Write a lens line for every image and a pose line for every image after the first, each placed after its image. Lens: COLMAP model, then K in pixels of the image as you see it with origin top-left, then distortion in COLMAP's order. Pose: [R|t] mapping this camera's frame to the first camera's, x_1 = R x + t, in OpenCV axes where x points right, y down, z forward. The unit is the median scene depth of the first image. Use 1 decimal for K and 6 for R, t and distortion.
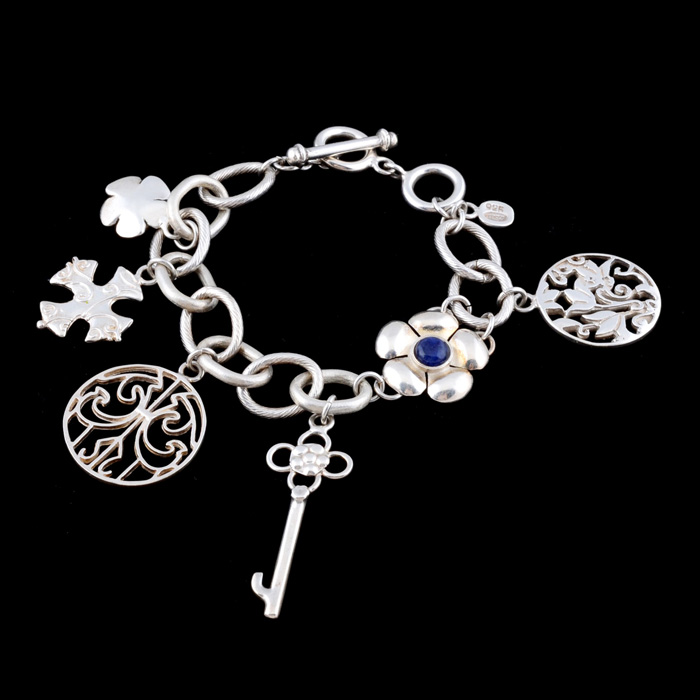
lens RADIAL K [[2106.9, 0, 352.8], [0, 2106.9, 351.1], [0, 0, 1]] dist [0.046496, 0.000000]
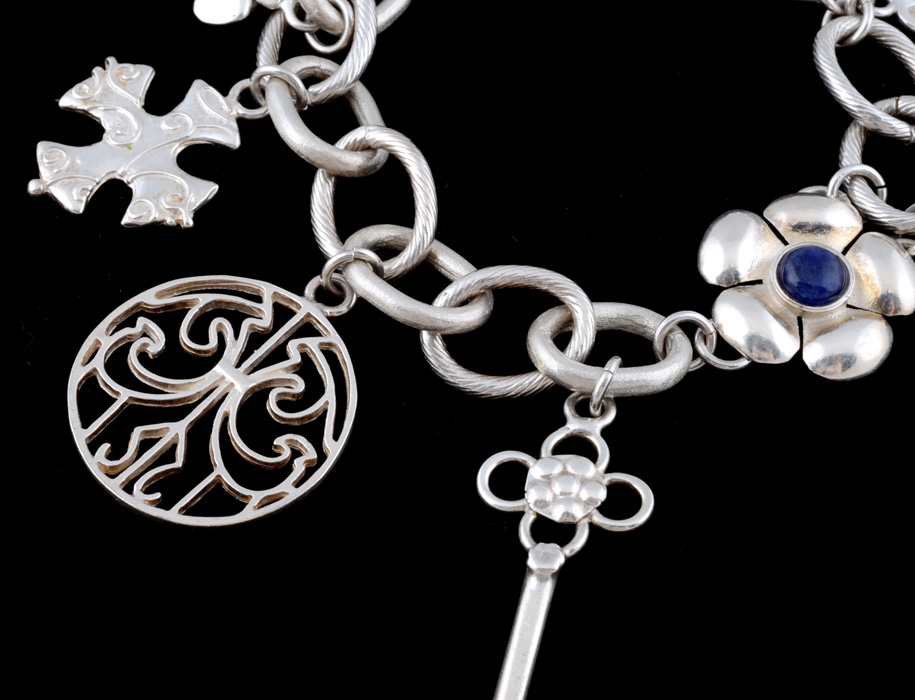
lens RADIAL K [[2525.7, 0, 453.5], [0, 2525.7, 341.8], [0, 0, 1]] dist [-0.017403, 0.000000]
pose [[0.998879, 0.044131, -0.017132, -0.036801], [-0.043289, 0.997968, 0.046760, -0.008394], [0.019161, -0.045965, 0.998759, 0.403722]]
